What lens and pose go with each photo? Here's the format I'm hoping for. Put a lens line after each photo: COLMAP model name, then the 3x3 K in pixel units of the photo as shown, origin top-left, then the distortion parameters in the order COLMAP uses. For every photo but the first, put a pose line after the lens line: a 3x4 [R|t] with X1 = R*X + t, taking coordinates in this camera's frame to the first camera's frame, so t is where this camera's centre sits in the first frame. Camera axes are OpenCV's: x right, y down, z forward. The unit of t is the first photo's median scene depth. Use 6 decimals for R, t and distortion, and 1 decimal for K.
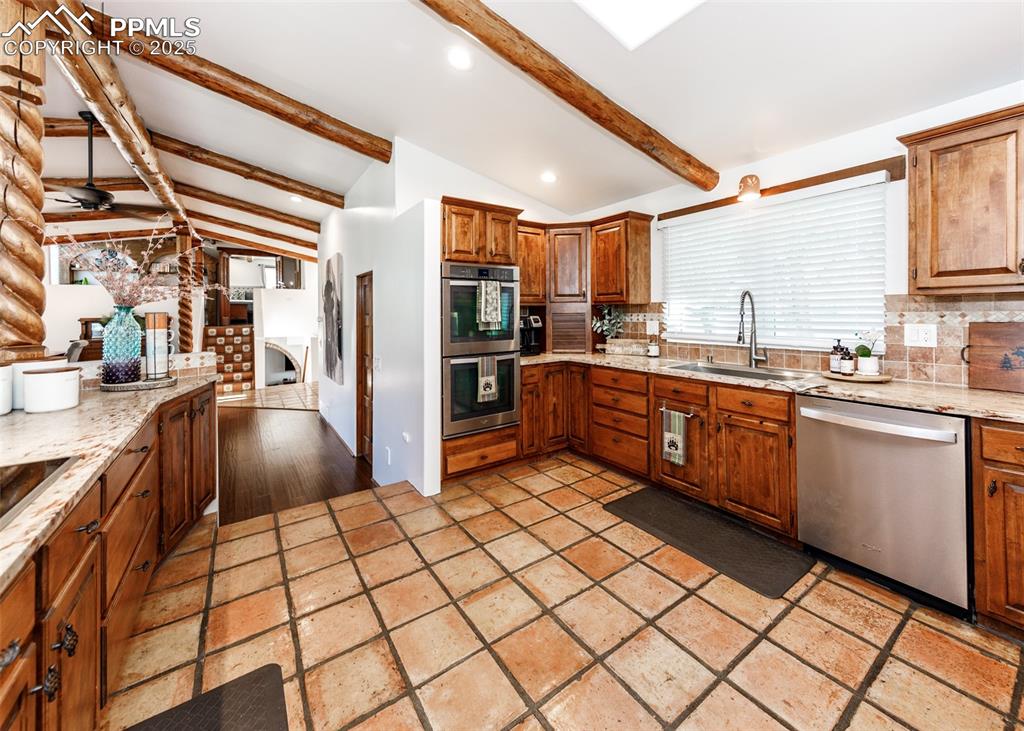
lens RADIAL K [[400.9, 0, 534.3], [0, 400.9, 313.0], [0, 0, 1]] dist [0.007330, -0.000572]
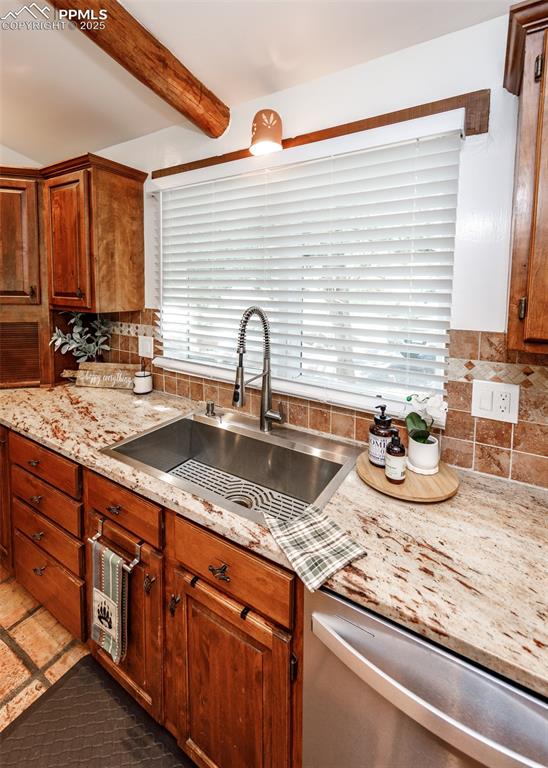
lens RADIAL K [[334.7, 0, 285.8], [0, 334.7, 303.0], [0, 0, 1]] dist [0.003370, -0.001169]
pose [[0.918268, 0.006538, 0.395905, 0.388988], [-0.024345, 0.998904, 0.039972, -0.084547], [-0.395210, -0.046343, 0.917421, 0.552598]]
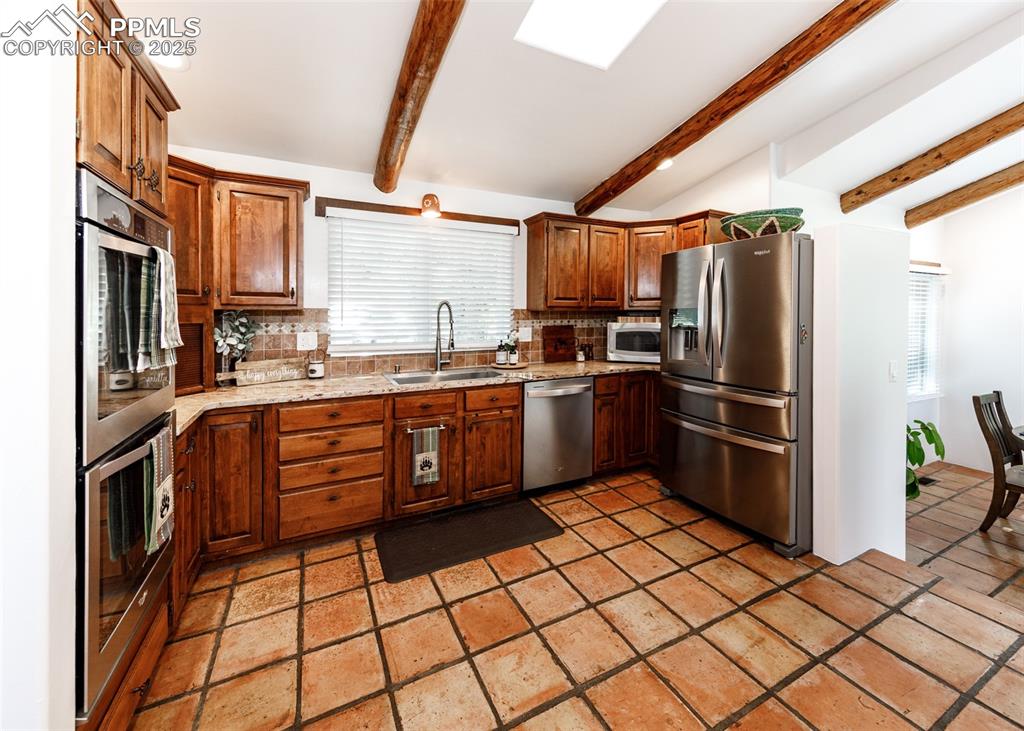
lens RADIAL K [[400.9, 0, 488.0], [0, 400.9, 322.1], [0, 0, 1]] dist [0.007330, -0.000572]
pose [[0.184702, -0.009411, 0.982750, -0.539362], [0.003911, 0.999953, 0.008841, -0.007659], [-0.982787, 0.002211, 0.184730, 0.696992]]
